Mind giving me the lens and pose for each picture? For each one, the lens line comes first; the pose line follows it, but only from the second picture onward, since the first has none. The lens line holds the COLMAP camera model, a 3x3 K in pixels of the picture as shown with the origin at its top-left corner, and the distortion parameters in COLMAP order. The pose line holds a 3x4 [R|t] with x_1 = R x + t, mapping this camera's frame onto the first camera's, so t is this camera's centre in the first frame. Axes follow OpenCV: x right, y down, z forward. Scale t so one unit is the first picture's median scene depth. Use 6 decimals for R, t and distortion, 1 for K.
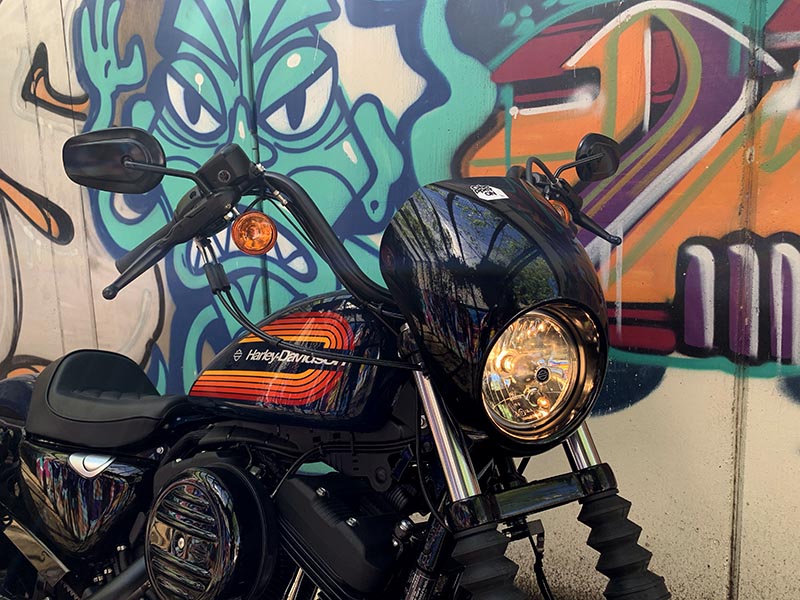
lens RADIAL K [[593.9, 0, 397.7], [0, 593.9, 295.1], [0, 0, 1]] dist [0.011738, -0.012439]
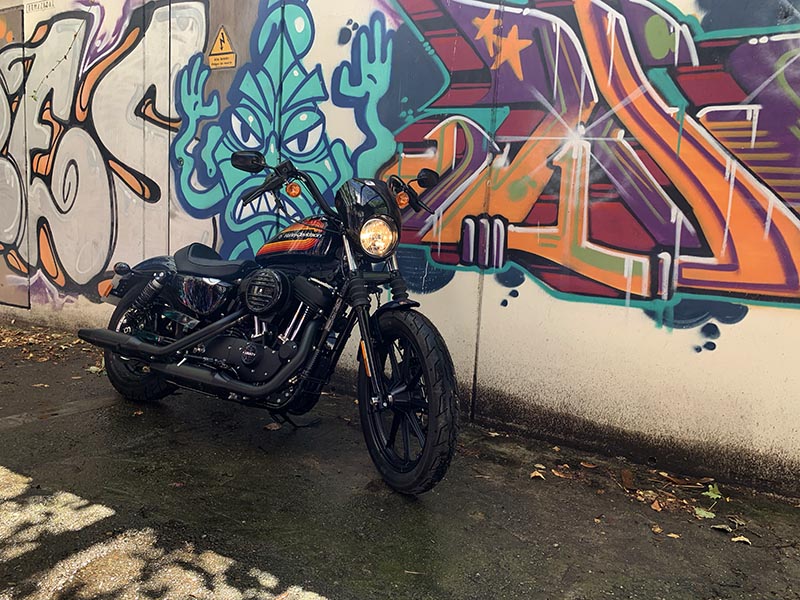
lens RADIAL K [[593.9, 0, 400.6], [0, 593.9, 306.3], [0, 0, 1]] dist [0.011738, -0.012439]
pose [[0.994641, 0.083251, 0.061311, 0.087350], [-0.082713, 0.996510, -0.011256, 0.255143], [-0.062034, 0.006124, 0.998055, -1.100944]]
